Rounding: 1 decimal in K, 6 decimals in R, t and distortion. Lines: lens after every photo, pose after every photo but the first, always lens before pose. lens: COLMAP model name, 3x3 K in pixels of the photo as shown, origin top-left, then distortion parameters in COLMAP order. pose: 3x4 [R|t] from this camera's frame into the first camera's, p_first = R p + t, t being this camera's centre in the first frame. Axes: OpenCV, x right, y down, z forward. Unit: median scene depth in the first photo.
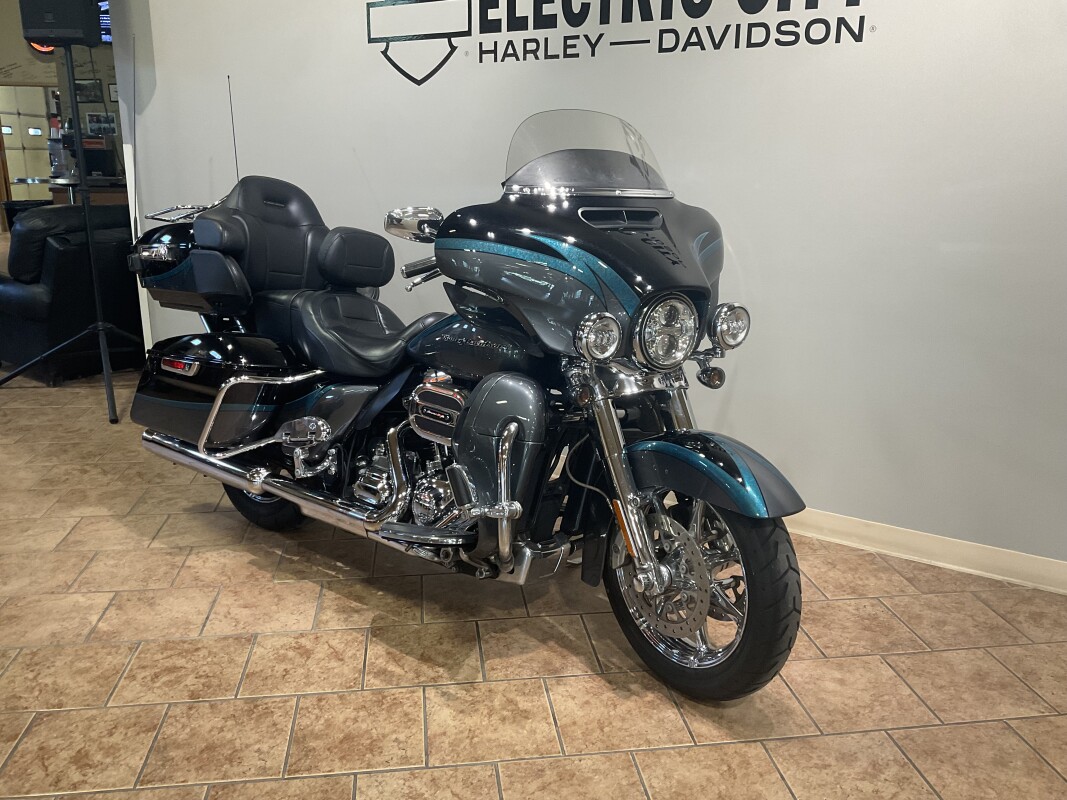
lens RADIAL K [[886.8, 0, 533.5], [0, 886.8, 400.0], [0, 0, 1]] dist [0.069665, -0.158748]
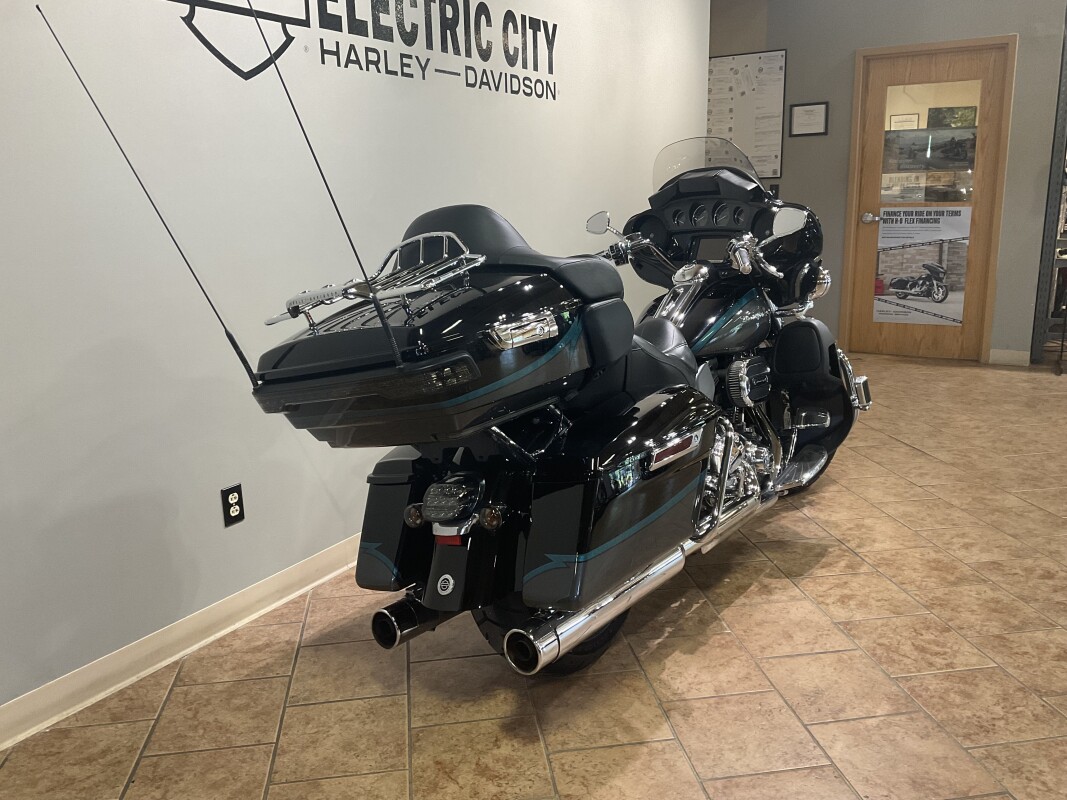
lens RADIAL K [[886.8, 0, 533.5], [0, 886.8, 400.0], [0, 0, 1]] dist [0.069665, -0.158748]
pose [[-0.021317, -0.228766, 0.973248, -0.970552], [0.292587, 0.929422, 0.224873, -0.242265], [-0.956001, 0.289554, 0.047121, 0.938408]]
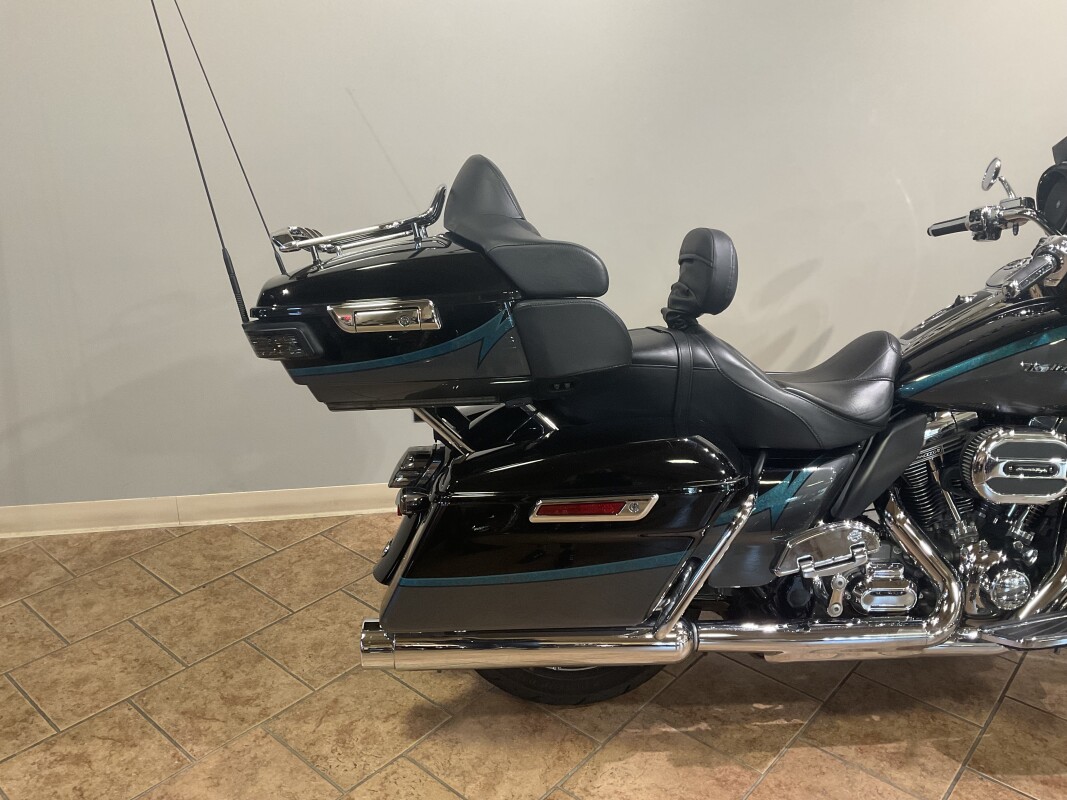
lens RADIAL K [[886.8, 0, 533.5], [0, 886.8, 400.0], [0, 0, 1]] dist [0.069665, -0.158748]
pose [[0.744954, -0.233070, 0.625078, -0.670176], [0.171549, 0.972403, 0.158127, -0.177294], [-0.644682, -0.010566, 0.764378, 0.522095]]
